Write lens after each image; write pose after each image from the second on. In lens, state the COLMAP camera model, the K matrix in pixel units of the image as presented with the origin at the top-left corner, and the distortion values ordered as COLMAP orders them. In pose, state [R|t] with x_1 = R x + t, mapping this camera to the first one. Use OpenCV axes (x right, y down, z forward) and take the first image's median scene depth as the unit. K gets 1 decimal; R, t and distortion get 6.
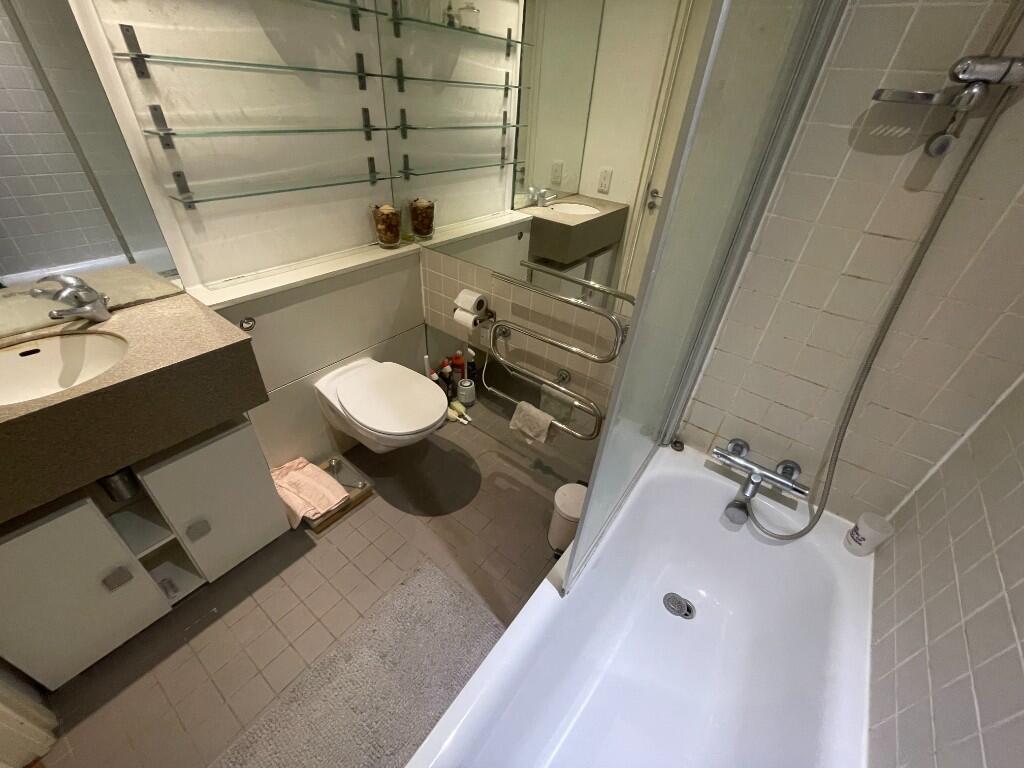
lens RADIAL K [[413.9, 0, 512.1], [0, 413.9, 383.4], [0, 0, 1]] dist [0.002657, -0.000291]
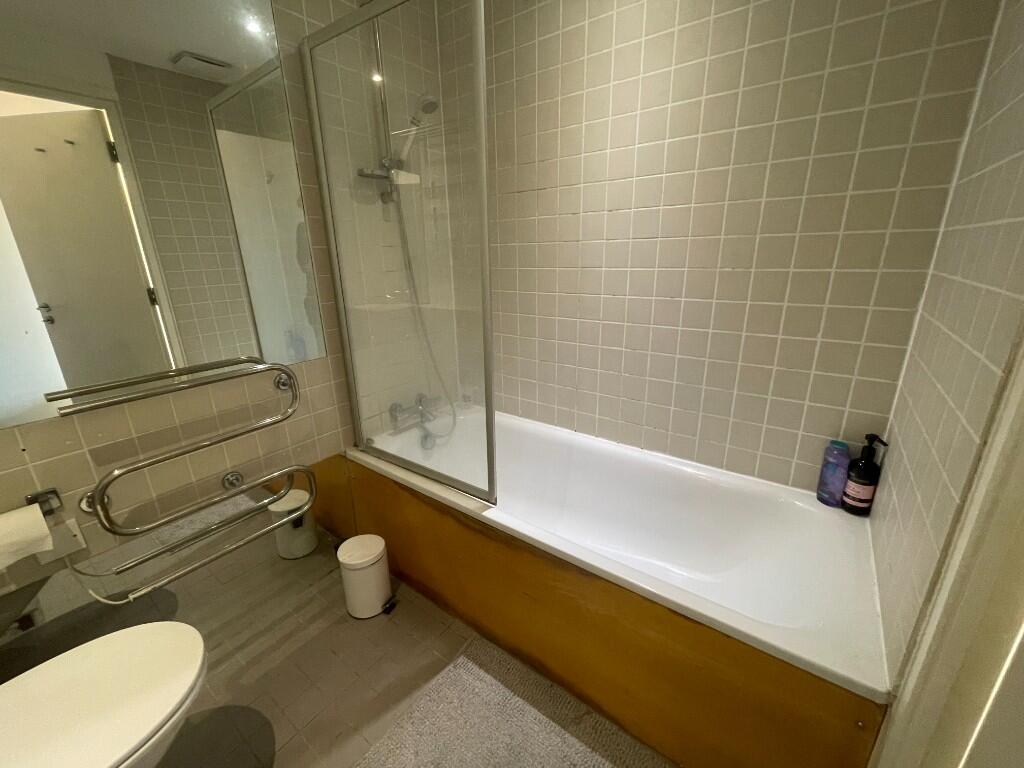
lens RADIAL K [[413.9, 0, 513.8], [0, 413.9, 384.4], [0, 0, 1]] dist [0.002657, -0.000291]
pose [[-0.025951, -0.359878, 0.932638, -0.579584], [0.594343, 0.744599, 0.303857, -0.076513], [-0.803793, 0.562192, 0.194568, 0.299511]]
